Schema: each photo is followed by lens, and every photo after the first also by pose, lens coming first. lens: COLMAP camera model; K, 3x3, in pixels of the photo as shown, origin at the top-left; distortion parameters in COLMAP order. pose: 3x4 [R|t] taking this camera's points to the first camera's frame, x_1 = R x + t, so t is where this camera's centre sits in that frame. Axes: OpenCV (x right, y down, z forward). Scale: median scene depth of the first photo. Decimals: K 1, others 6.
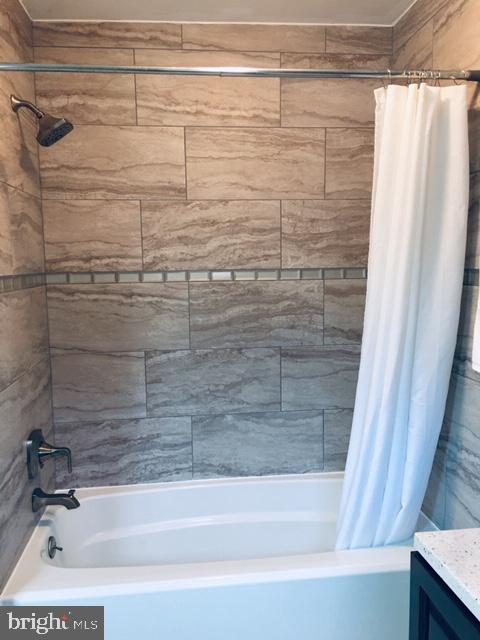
lens RADIAL K [[541.3, 0, 241.6], [0, 541.3, 318.1], [0, 0, 1]] dist [0.101907, -0.135847]
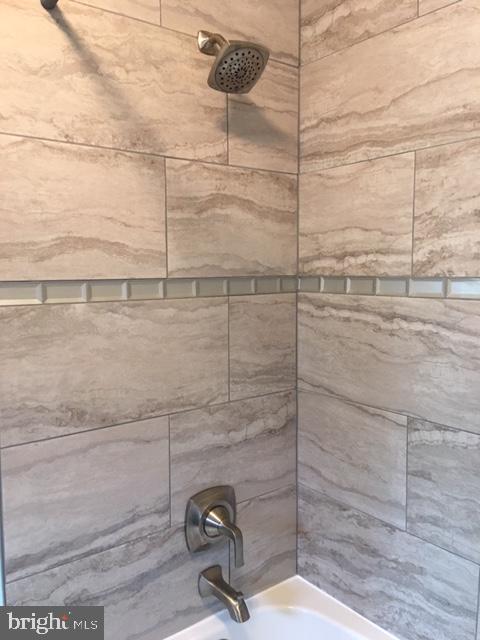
lens RADIAL K [[541.3, 0, 240.9], [0, 541.3, 316.7], [0, 0, 1]] dist [0.101907, -0.135847]
pose [[0.515338, 0.091697, -0.852067, 0.216376], [-0.092657, 0.994392, 0.050973, -0.057261], [0.851963, 0.052681, 0.520944, 0.551403]]
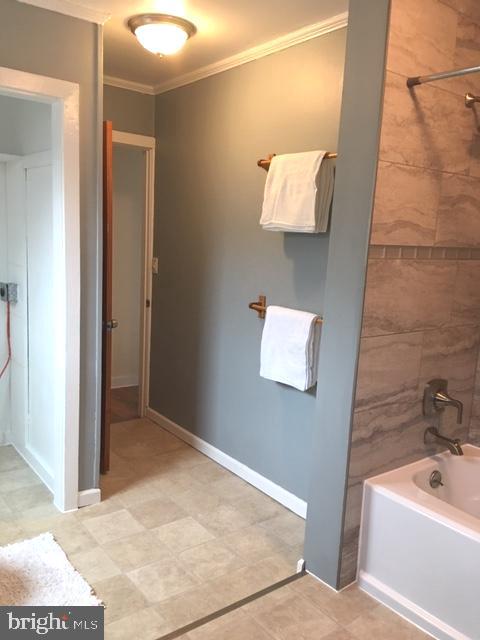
lens RADIAL K [[541.3, 0, 237.2], [0, 541.3, 324.0], [0, 0, 1]] dist [0.101907, -0.135847]
pose [[0.509314, 0.178092, -0.841952, 0.331634], [-0.145321, 0.982101, 0.119829, 0.006841], [0.848223, 0.061322, 0.526078, -0.004076]]
